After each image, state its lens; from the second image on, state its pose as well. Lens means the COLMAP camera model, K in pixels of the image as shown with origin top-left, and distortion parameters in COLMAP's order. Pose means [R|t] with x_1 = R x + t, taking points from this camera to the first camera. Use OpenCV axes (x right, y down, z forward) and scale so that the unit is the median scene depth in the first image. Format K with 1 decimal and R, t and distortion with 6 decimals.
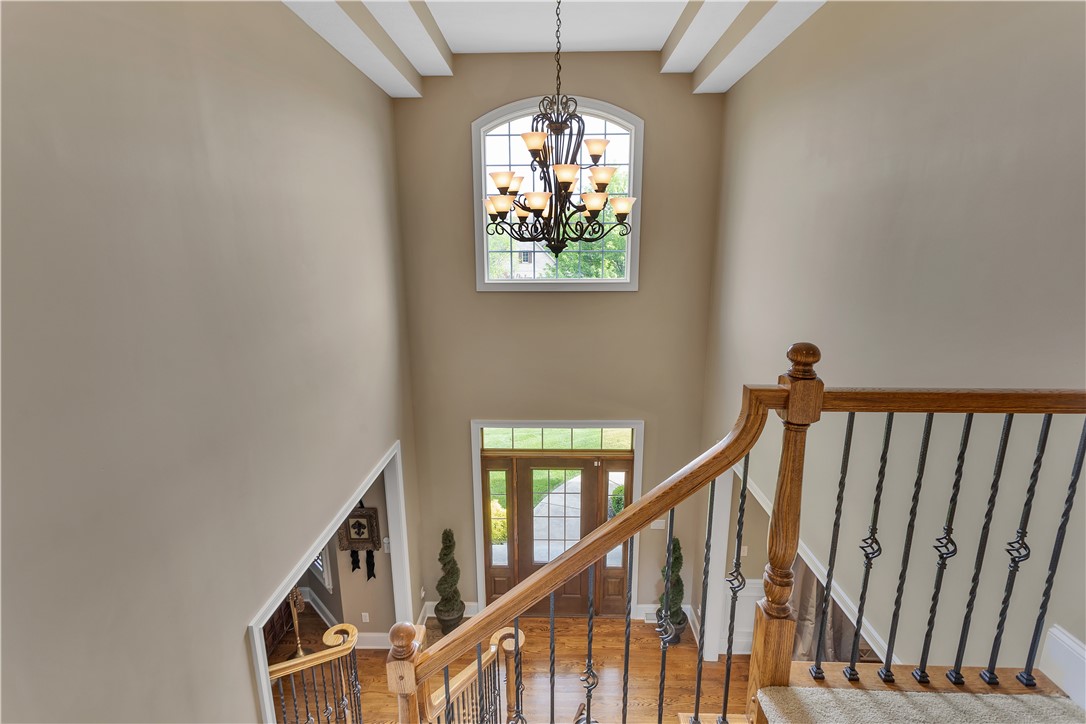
lens RADIAL K [[510.9, 0, 542.6], [0, 510.9, 360.6], [0, 0, 1]] dist [-0.003851, 0.001318]
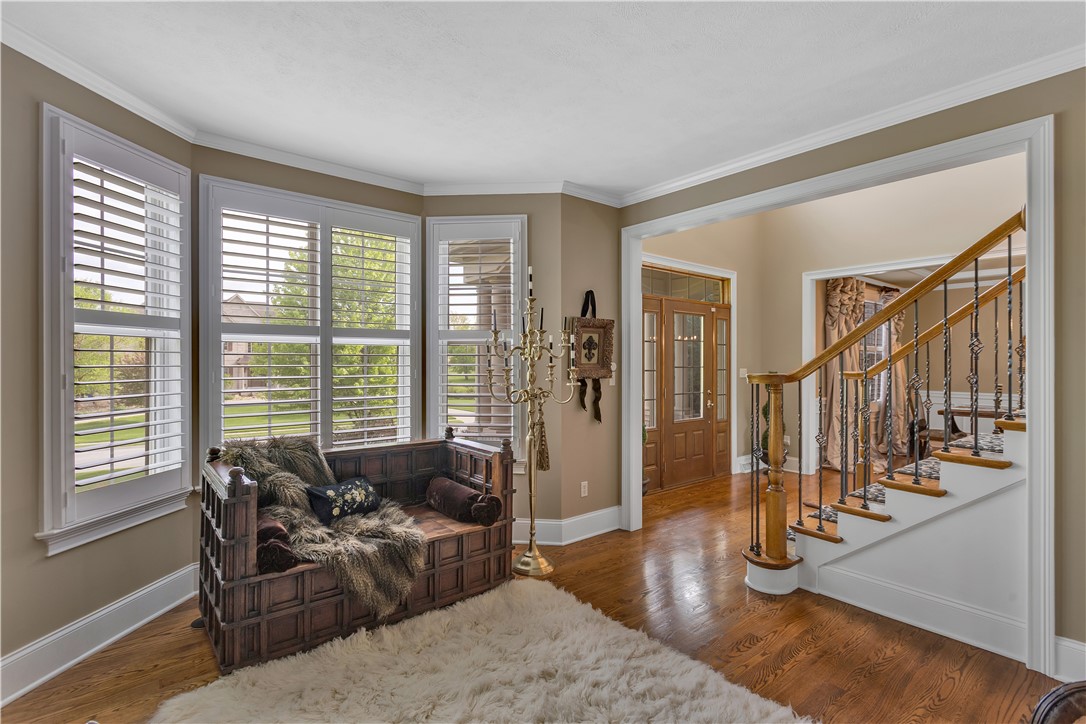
lens RADIAL K [[510.9, 0, 542.6], [0, 510.9, 360.6], [0, 0, 1]] dist [-0.003851, 0.001318]
pose [[0.760834, 0.004894, 0.648928, -0.835516], [0.140919, 0.974864, -0.172573, 0.435200], [-0.633461, 0.222746, 0.741020, 0.470120]]
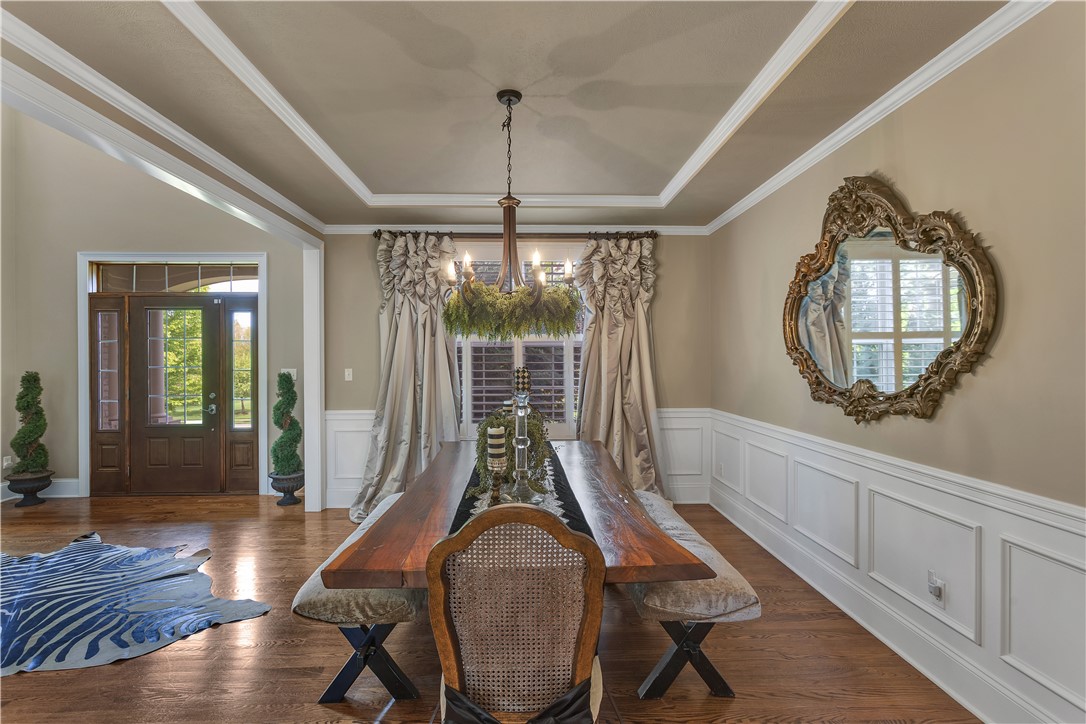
lens RADIAL K [[510.9, 0, 542.6], [0, 510.9, 360.6], [0, 0, 1]] dist [-0.003851, 0.001318]
pose [[0.998166, 0.000979, 0.060527, 0.635729], [0.012396, 0.975377, -0.220197, 0.514816], [-0.059252, 0.220543, 0.973576, 0.089074]]
